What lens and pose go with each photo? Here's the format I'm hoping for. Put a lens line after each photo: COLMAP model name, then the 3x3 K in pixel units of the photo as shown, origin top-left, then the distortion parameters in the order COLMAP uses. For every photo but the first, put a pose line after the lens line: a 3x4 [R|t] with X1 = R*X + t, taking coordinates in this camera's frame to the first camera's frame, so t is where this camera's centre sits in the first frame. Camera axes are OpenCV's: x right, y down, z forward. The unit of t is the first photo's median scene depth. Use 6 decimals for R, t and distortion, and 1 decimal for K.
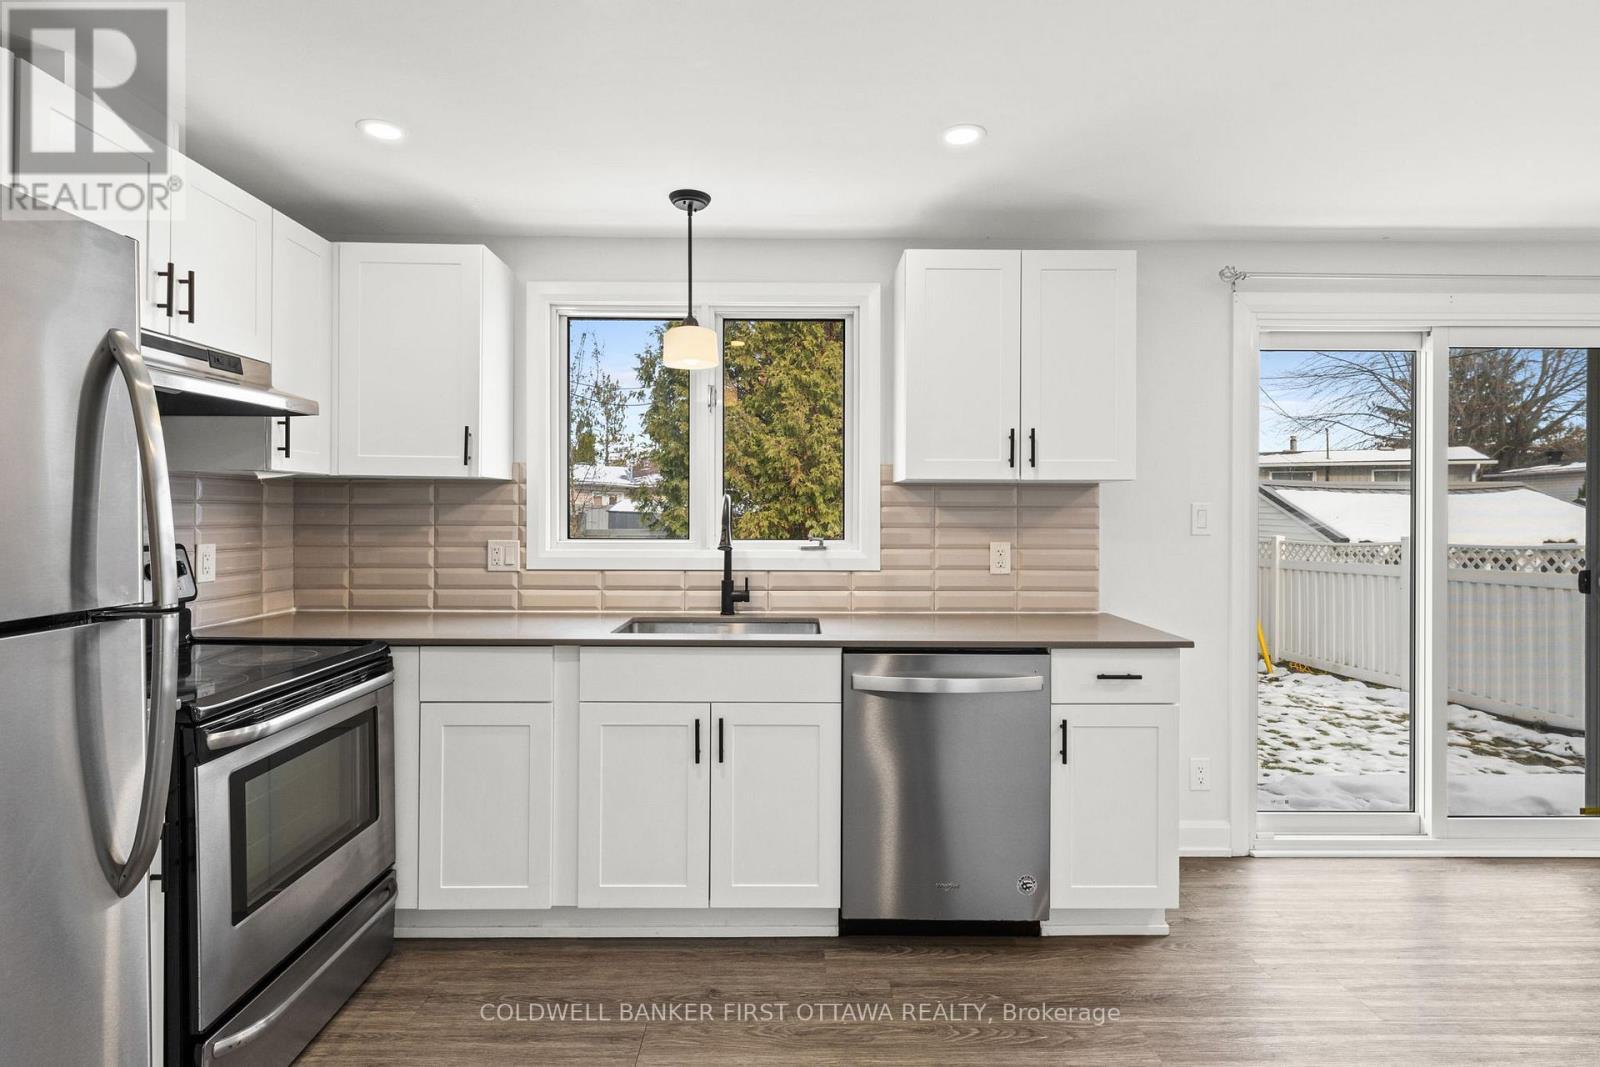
lens RADIAL K [[801.0, 0, 786.0], [0, 801.0, 515.7], [0, 0, 1]] dist [0.003077, 0.000710]
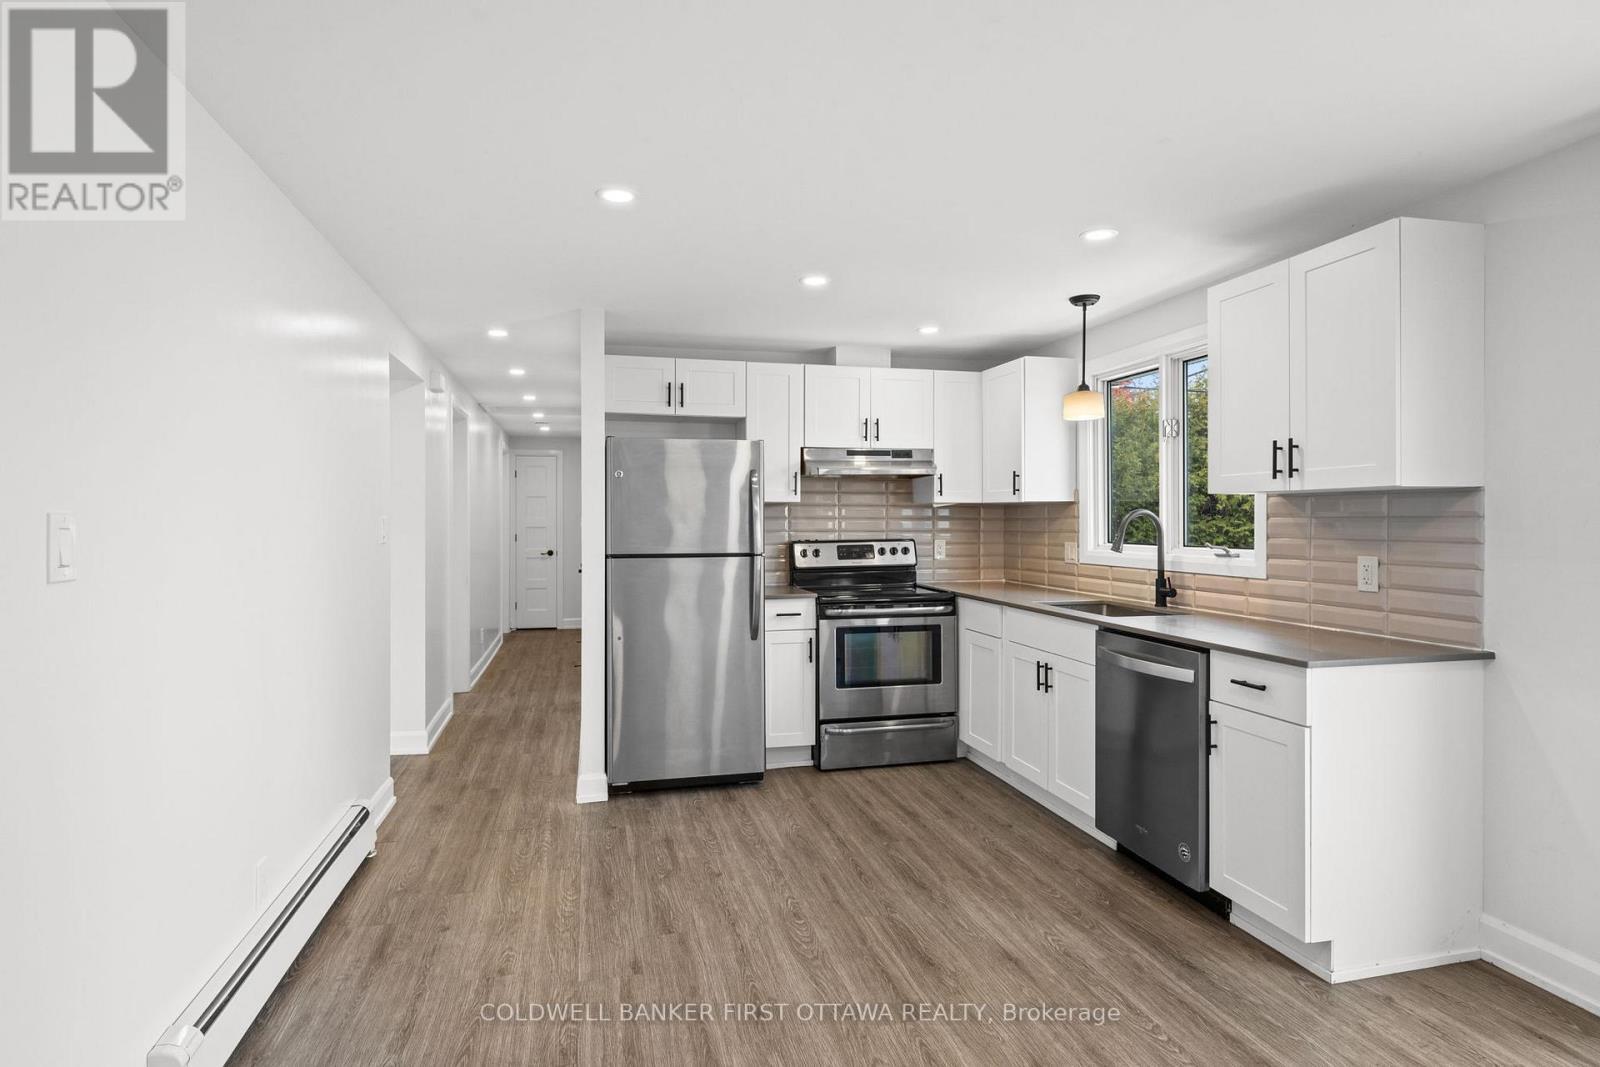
lens RADIAL K [[821.2, 0, 774.2], [0, 821.2, 522.9], [0, 0, 1]] dist [0.002203, 0.000034]
pose [[0.217007, -0.001164, -0.976169, 1.042855], [-0.000438, 0.999999, -0.001290, -0.003426], [0.976170, 0.000707, 0.217006, 0.142623]]
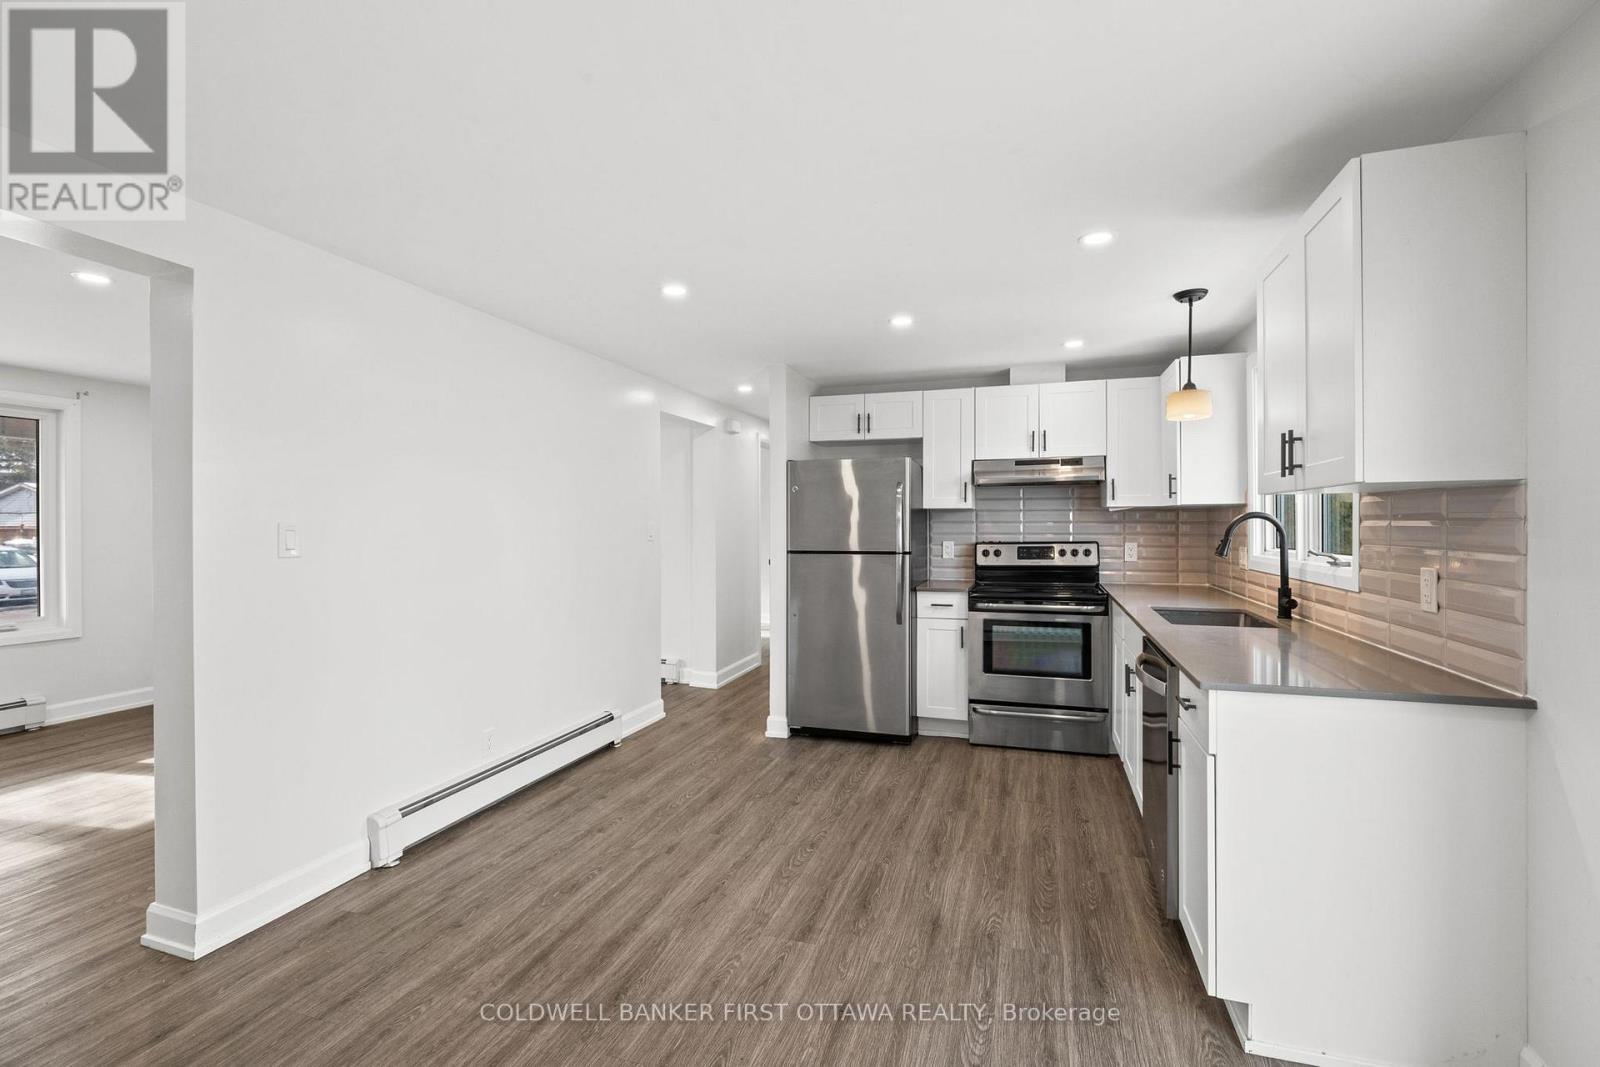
lens RADIAL K [[675.8, 0, 801.6], [0, 675.8, 524.7], [0, 0, 1]] dist [-0.000294, 0.000004]
pose [[-0.305032, -0.002501, -0.952339, 1.044386], [0.000002, 0.999997, -0.002627, -0.005329], [0.952342, -0.000803, -0.305031, 0.647853]]
